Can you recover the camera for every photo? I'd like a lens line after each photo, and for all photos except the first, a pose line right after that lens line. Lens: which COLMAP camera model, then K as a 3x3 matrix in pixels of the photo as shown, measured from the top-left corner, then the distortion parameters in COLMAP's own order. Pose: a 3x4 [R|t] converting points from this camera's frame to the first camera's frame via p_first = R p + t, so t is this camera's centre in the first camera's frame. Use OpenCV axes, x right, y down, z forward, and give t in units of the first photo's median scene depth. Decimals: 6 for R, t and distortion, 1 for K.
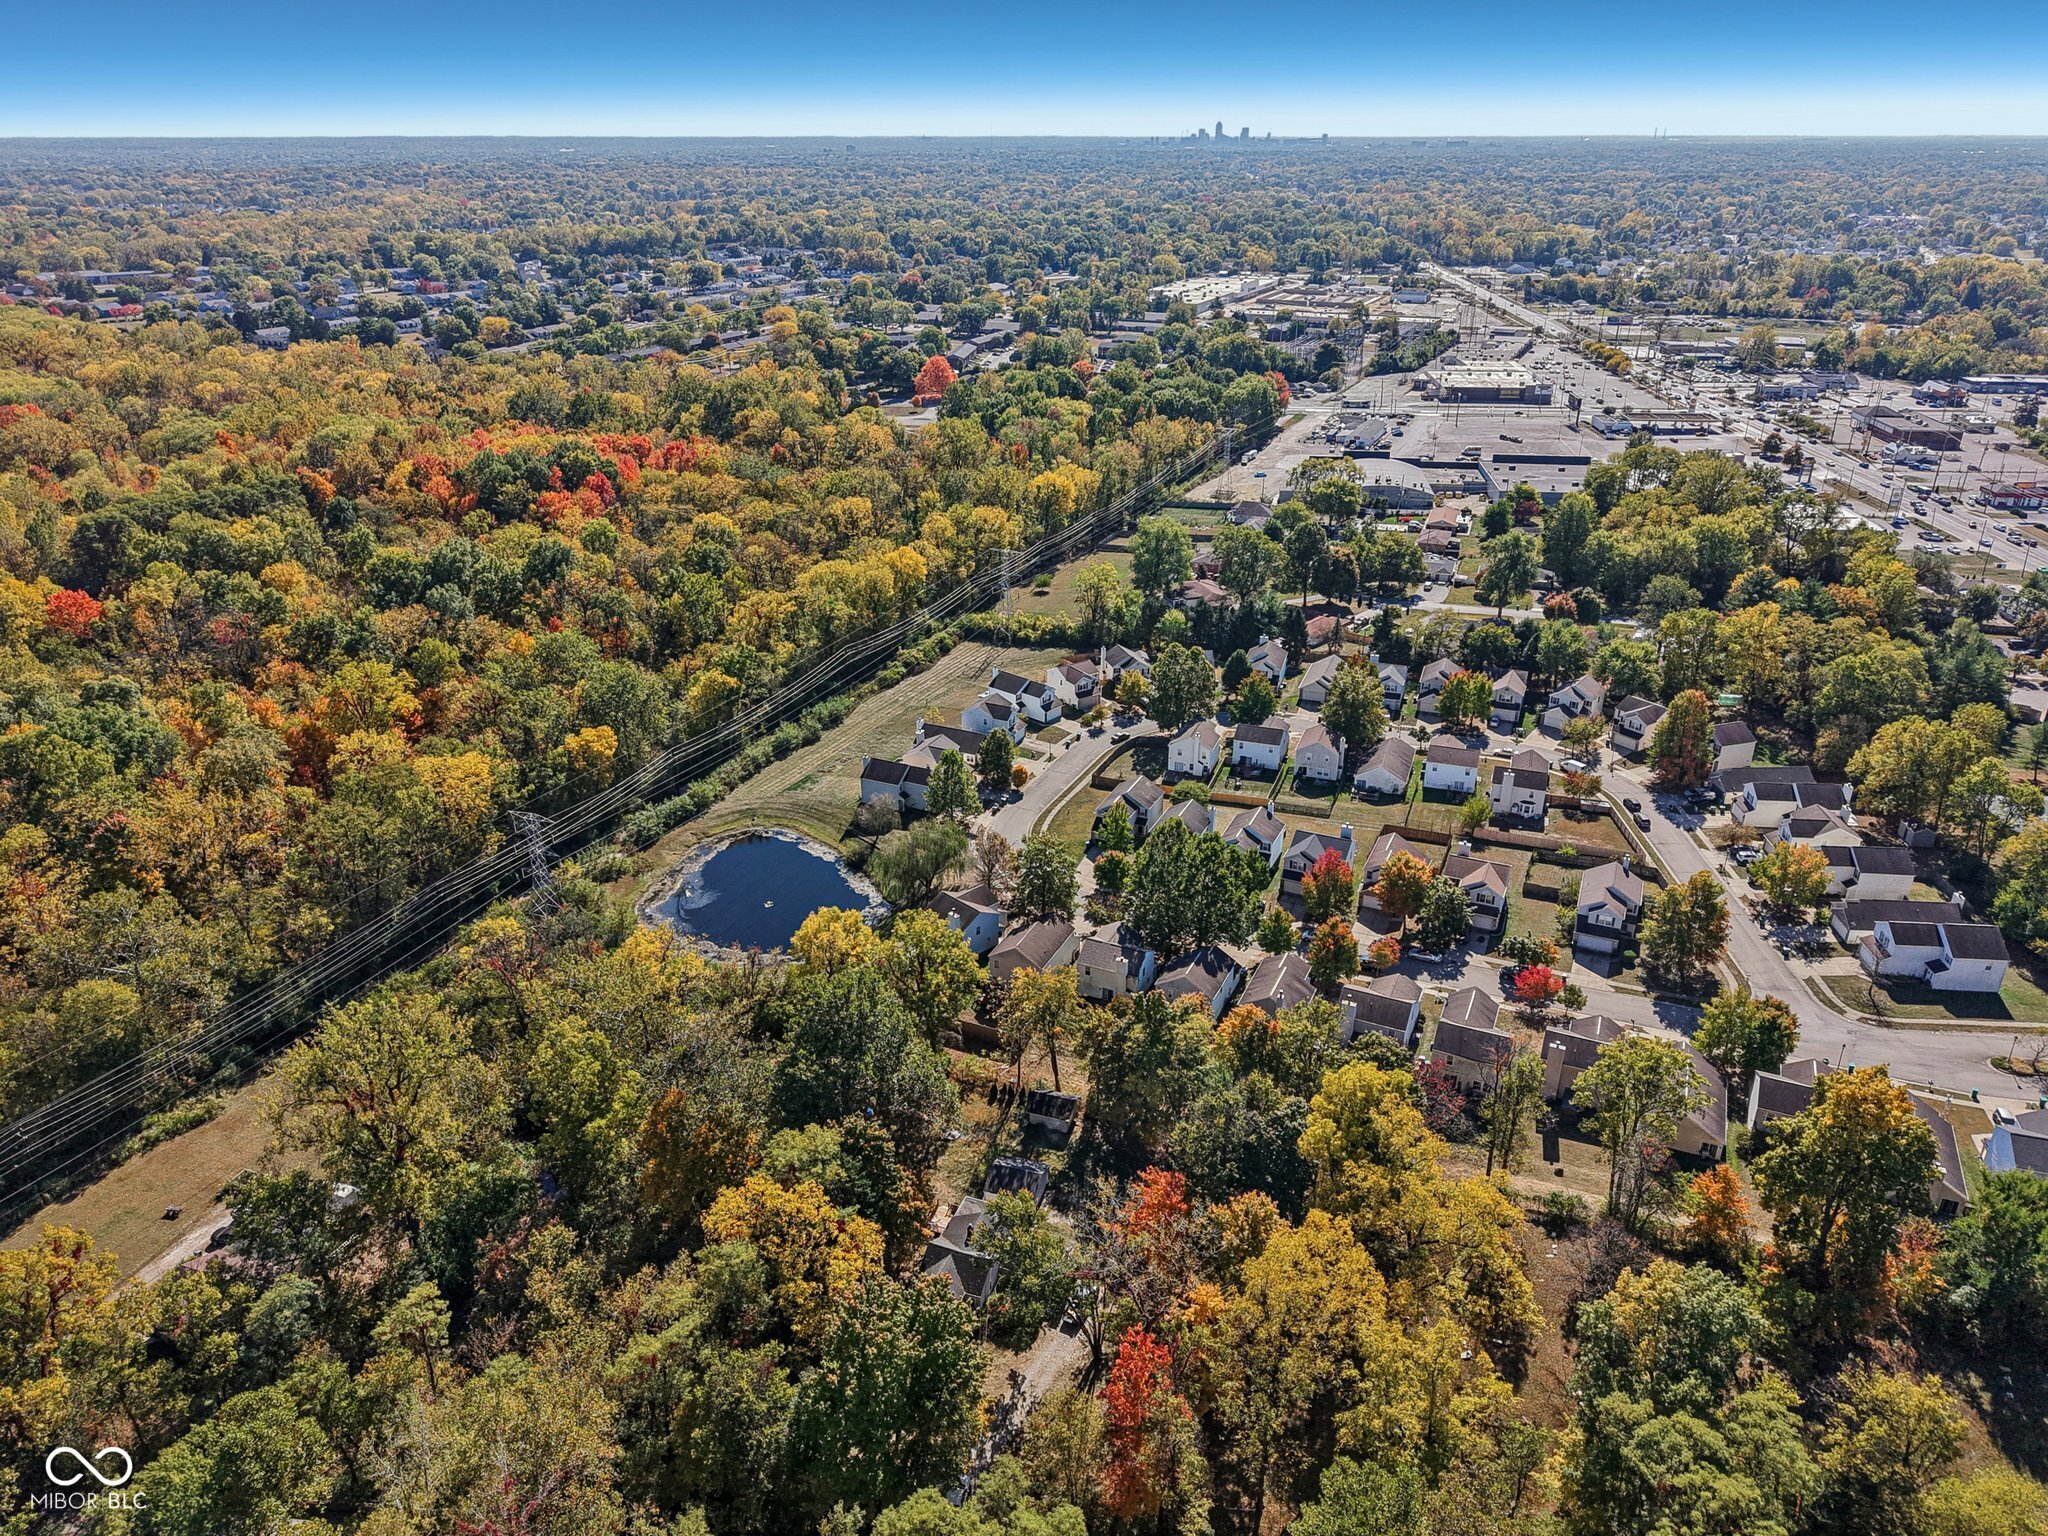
lens RADIAL K [[1560.9, 0, 1096.5], [0, 1560.9, 763.9], [0, 0, 1]] dist [0.138389, -0.333827]
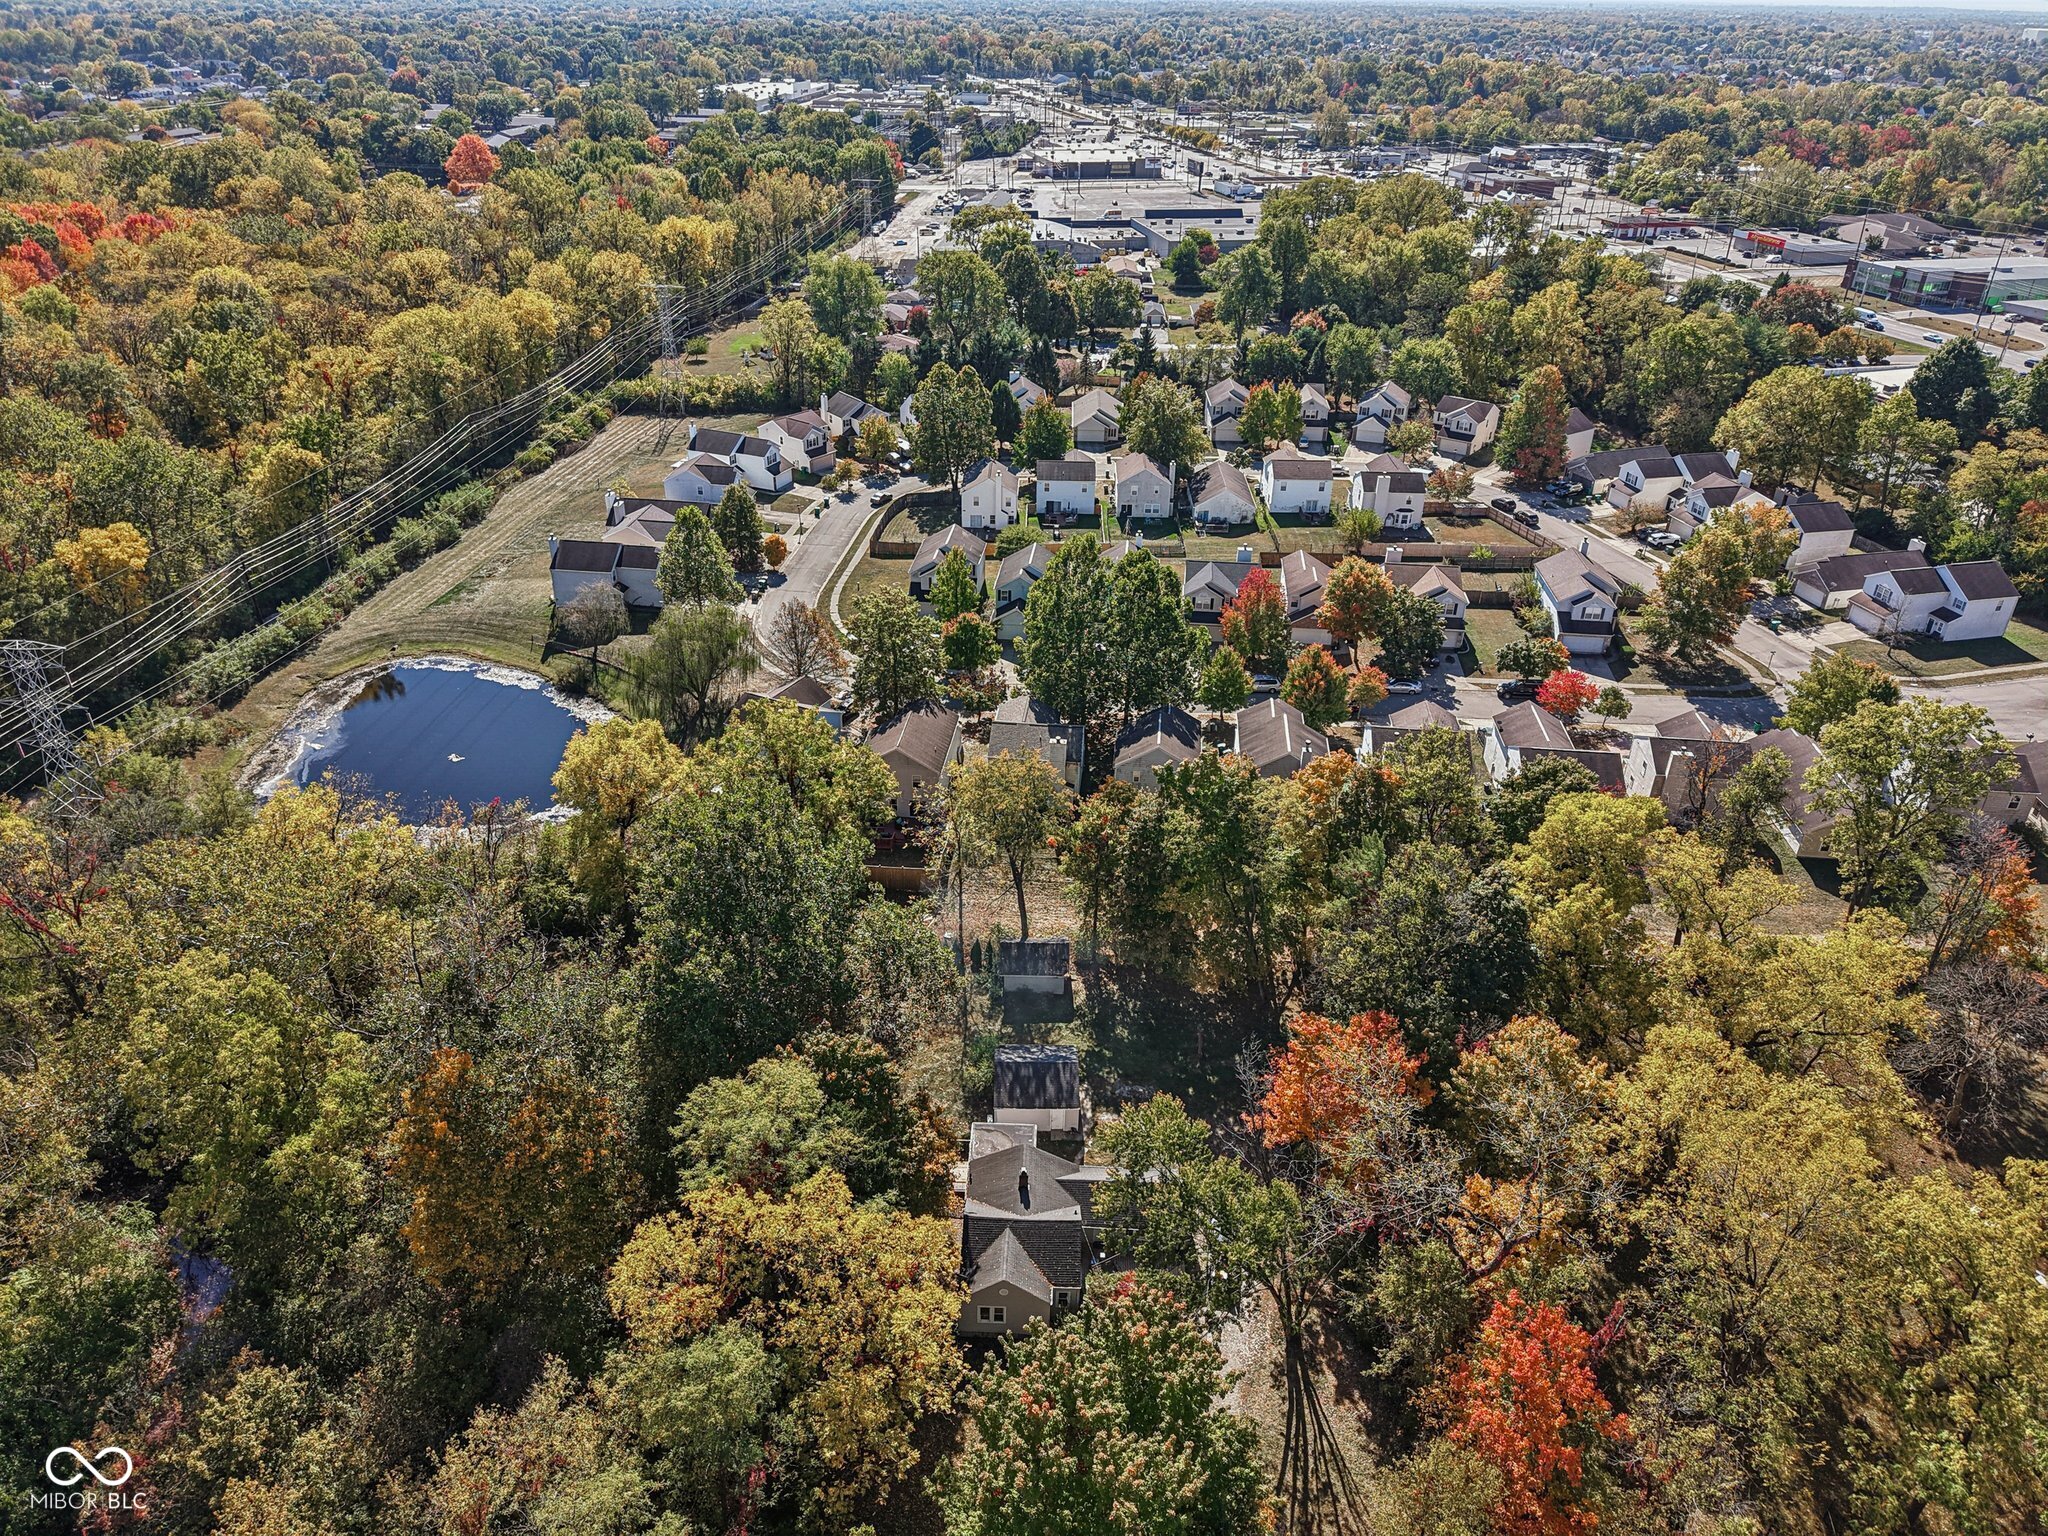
lens RADIAL K [[1463.5, 0, 1097.0], [0, 1463.5, 766.8], [0, 0, 1]] dist [0.033586, -0.034667]
pose [[0.947451, -0.149562, 0.282785, -0.111199], [0.124945, 0.986774, 0.103275, 0.054032], [-0.294491, -0.062516, 0.953607, 0.286146]]
